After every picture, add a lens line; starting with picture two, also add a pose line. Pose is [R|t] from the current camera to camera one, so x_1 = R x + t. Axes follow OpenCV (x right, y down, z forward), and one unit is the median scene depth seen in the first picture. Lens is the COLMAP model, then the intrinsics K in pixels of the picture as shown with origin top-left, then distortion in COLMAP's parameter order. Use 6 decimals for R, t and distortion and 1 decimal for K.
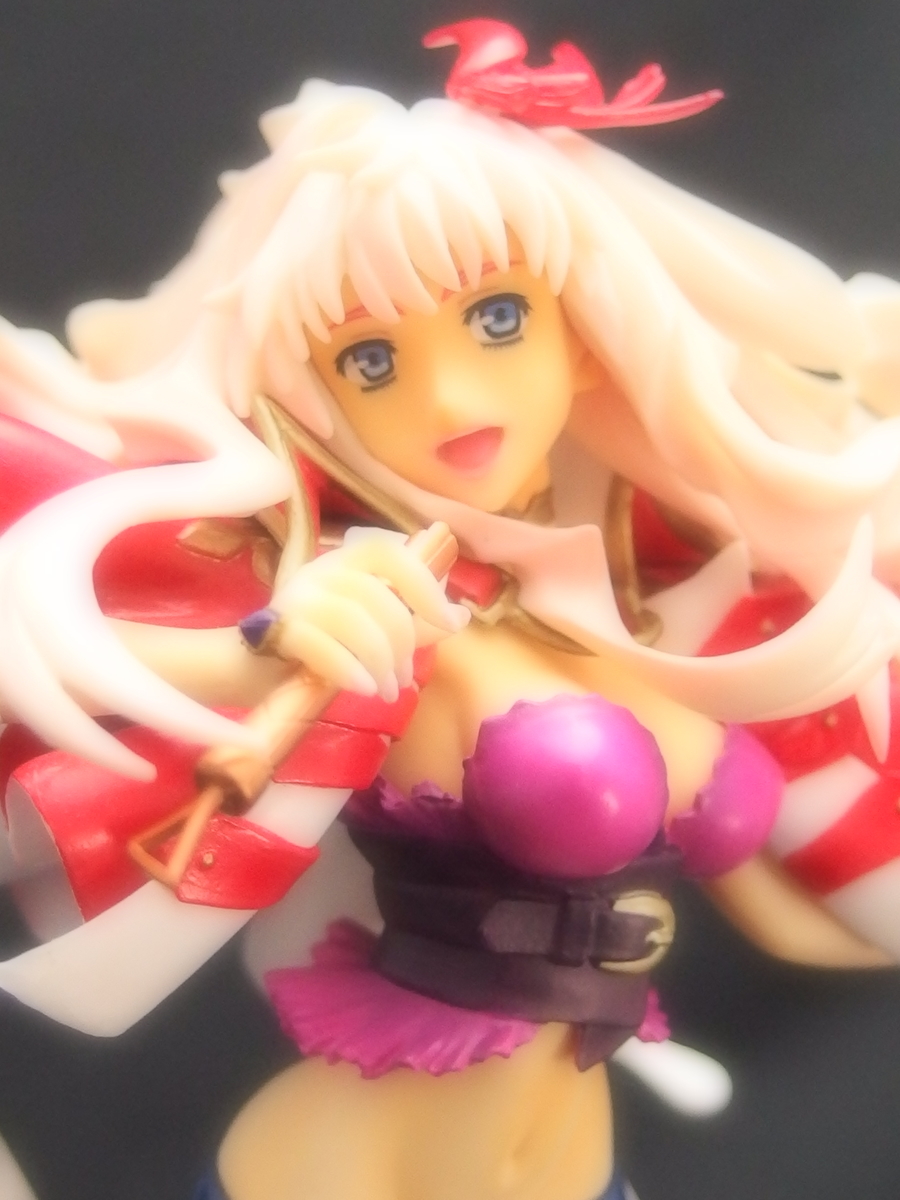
lens RADIAL K [[2019.6, 0, 450.0], [0, 2019.6, 600.0], [0, 0, 1]] dist [-0.091779, 0.087368]
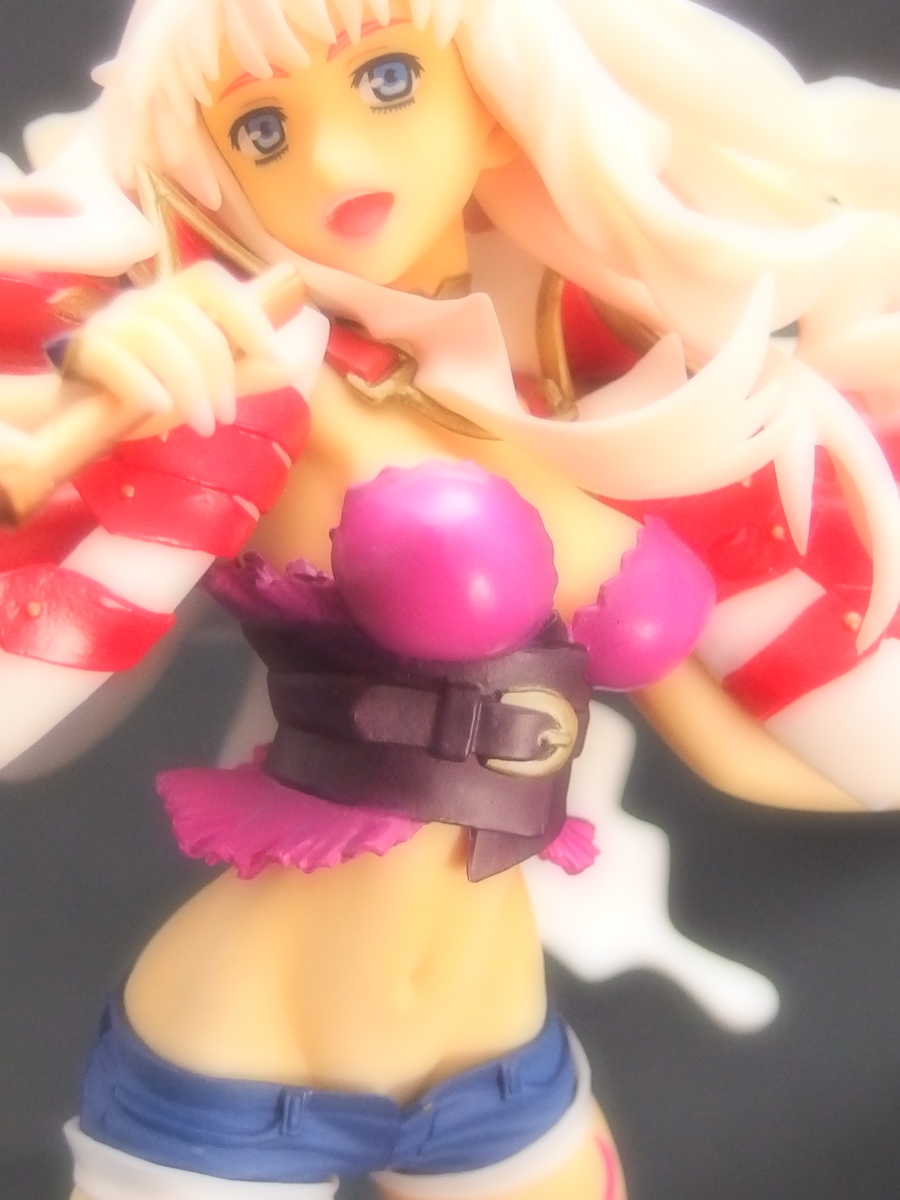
lens RADIAL K [[2019.6, 0, 450.0], [0, 2019.6, 600.0], [0, 0, 1]] dist [-0.091779, 0.087368]
pose [[0.990506, 0.010982, -0.137030, 0.186104], [-0.014683, 0.999553, -0.026028, 0.131174], [0.136683, 0.027792, 0.990225, 0.067220]]
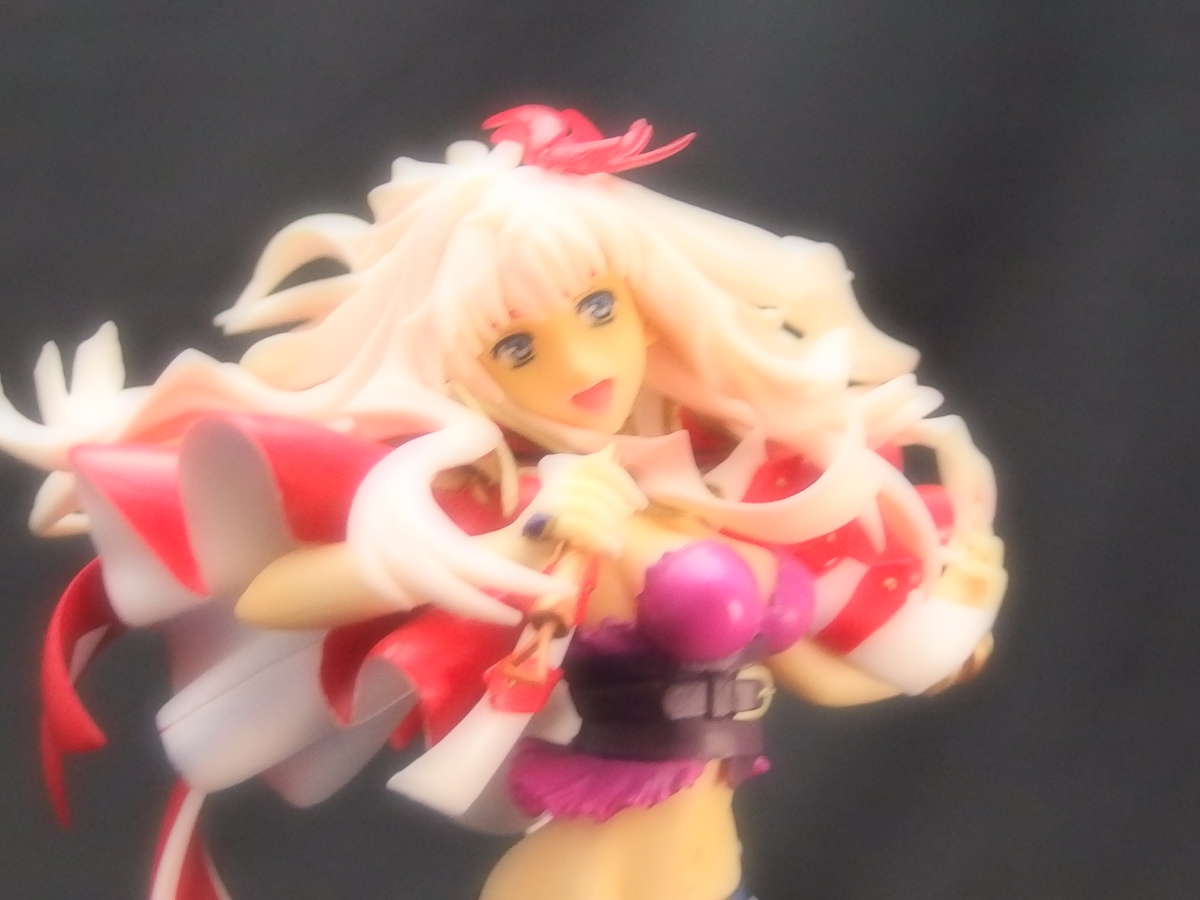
lens RADIAL K [[2019.6, 0, 600.0], [0, 2019.6, 450.0], [0, 0, 1]] dist [-0.091779, 0.087368]
pose [[0.962566, -0.159403, 0.219219, -0.324470], [0.168351, 0.985467, -0.022635, 0.000552], [-0.212425, 0.058694, 0.975413, -0.472363]]
